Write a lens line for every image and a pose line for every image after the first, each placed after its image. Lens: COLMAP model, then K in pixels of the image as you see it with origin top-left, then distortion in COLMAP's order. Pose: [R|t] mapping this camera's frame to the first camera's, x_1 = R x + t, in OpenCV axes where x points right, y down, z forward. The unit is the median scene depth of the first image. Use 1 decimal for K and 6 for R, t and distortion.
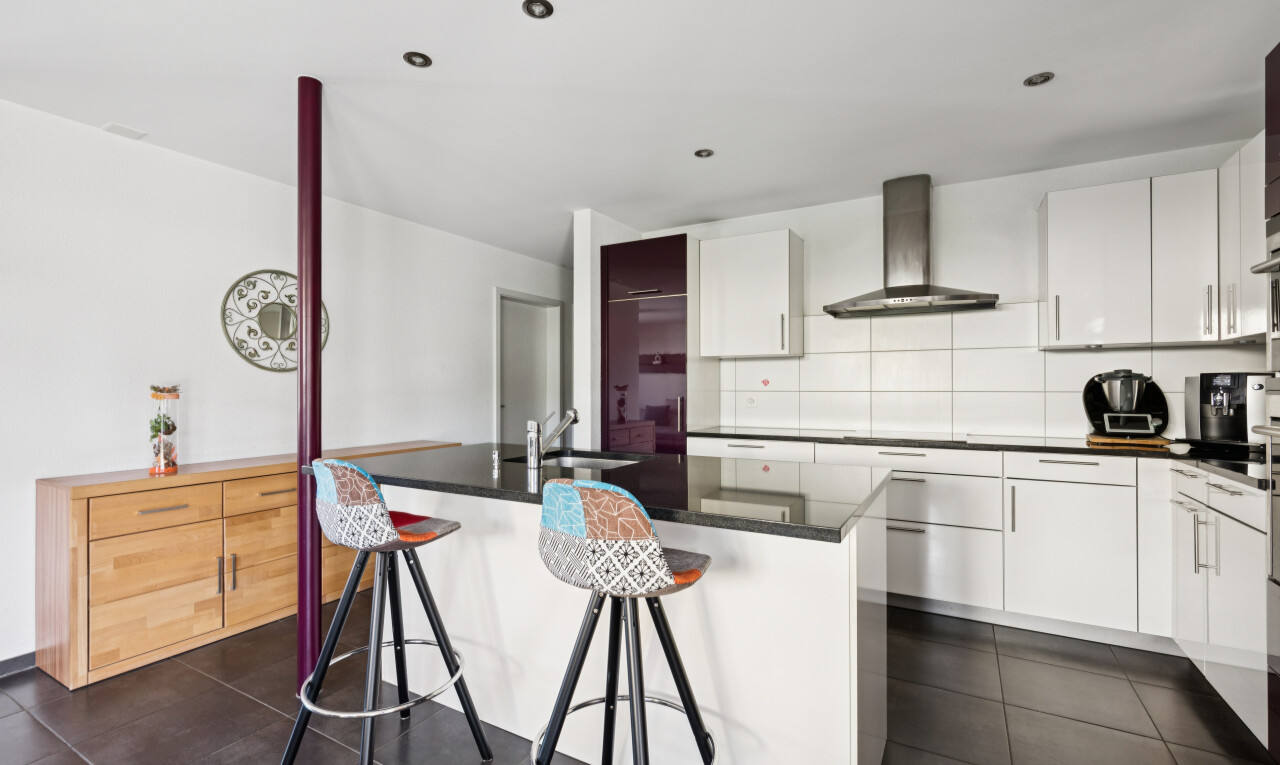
lens RADIAL K [[488.3, 0, 640.0], [0, 488.3, 382.5], [0, 0, 1]] dist [0.000249, -0.000005]
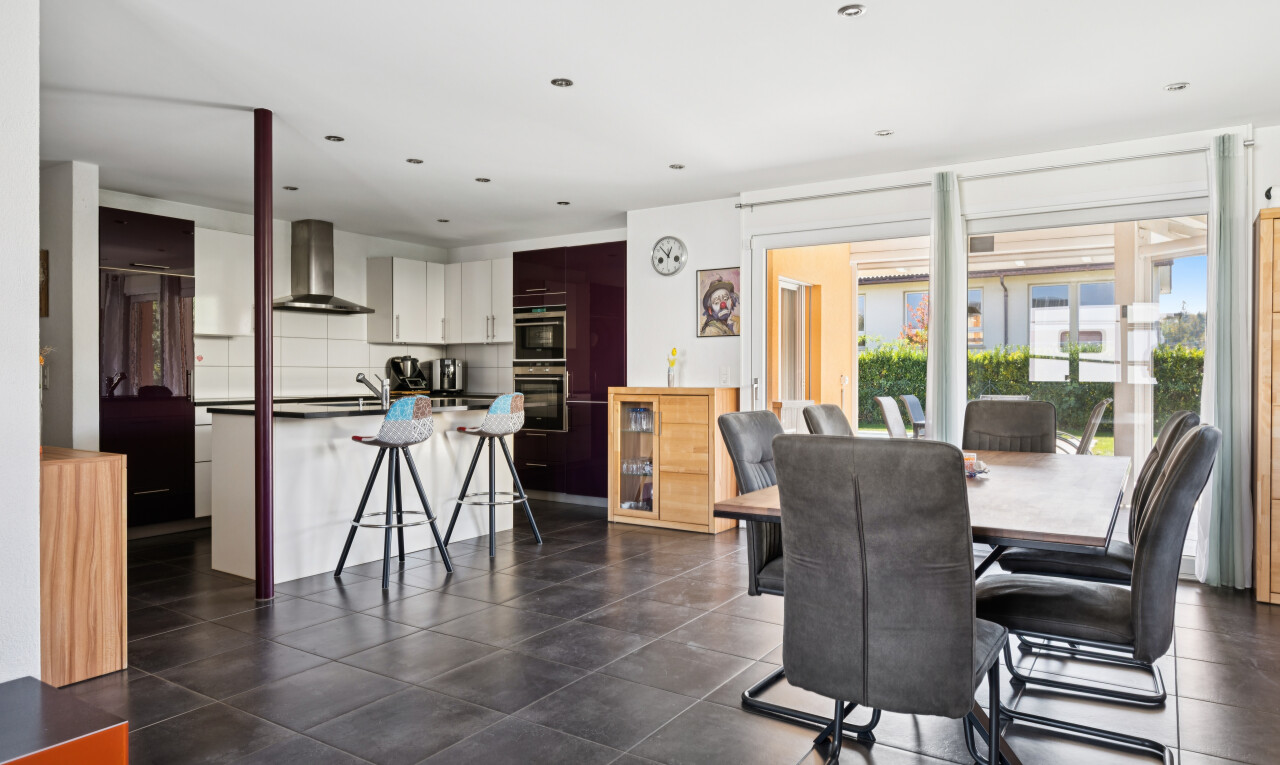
lens RADIAL K [[803.1, 0, 640.0], [0, 803.1, 382.5], [0, 0, 1]] dist [-0.001215, -0.000076]
pose [[0.114043, -0.005292, 0.993462, -1.758074], [0.002241, 0.999985, 0.005069, 0.056643], [-0.993473, 0.001648, 0.114053, -0.219512]]
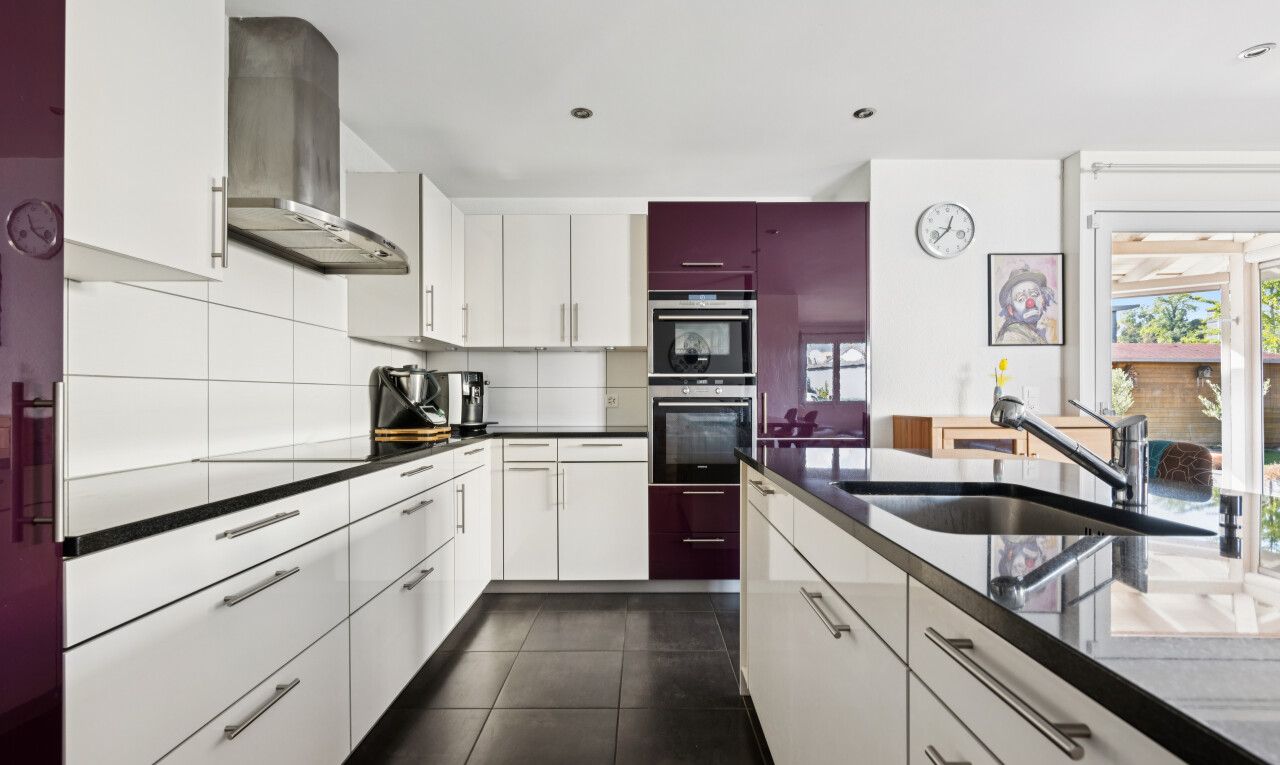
lens RADIAL K [[574.7, 0, 640.0], [0, 574.7, 382.5], [0, 0, 1]] dist [0.000987, 0.000117]
pose [[-0.445367, 0.027475, 0.894926, -0.280554], [0.005988, 0.999598, -0.027709, 0.044361], [-0.895328, -0.006982, -0.445353, 0.985486]]
